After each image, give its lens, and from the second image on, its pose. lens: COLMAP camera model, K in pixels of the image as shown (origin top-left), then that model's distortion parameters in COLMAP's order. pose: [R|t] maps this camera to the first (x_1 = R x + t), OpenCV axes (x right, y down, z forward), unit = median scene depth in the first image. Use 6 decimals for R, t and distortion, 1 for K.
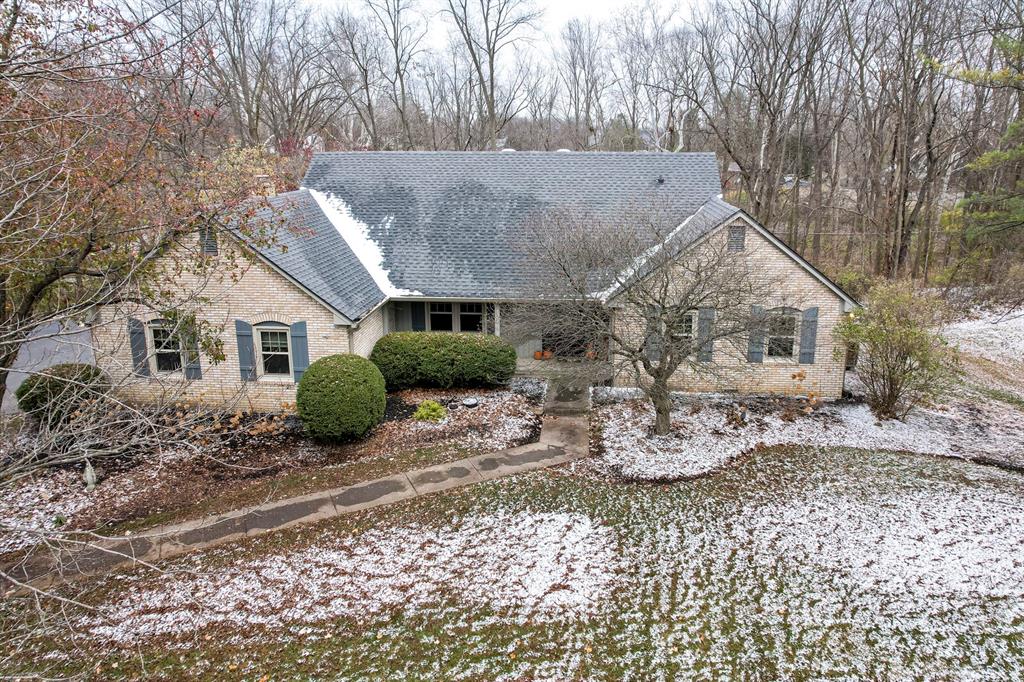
lens RADIAL K [[657.1, 0, 515.0], [0, 657.1, 313.5], [0, 0, 1]] dist [-0.085841, 0.055549]
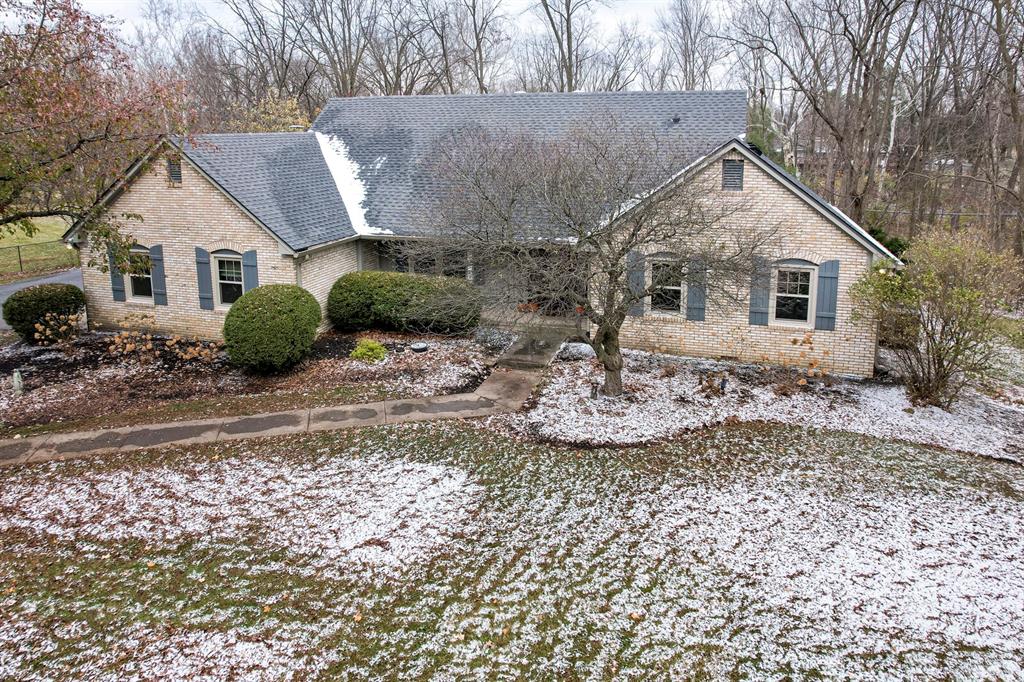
lens RADIAL K [[653.2, 0, 512.6], [0, 653.2, 270.0], [0, 0, 1]] dist [-0.062832, 0.032479]
pose [[0.974719, 0.041083, -0.219624, 0.328583], [-0.051713, 0.997741, -0.042869, 0.076937], [0.217367, 0.053142, 0.974642, 0.163226]]
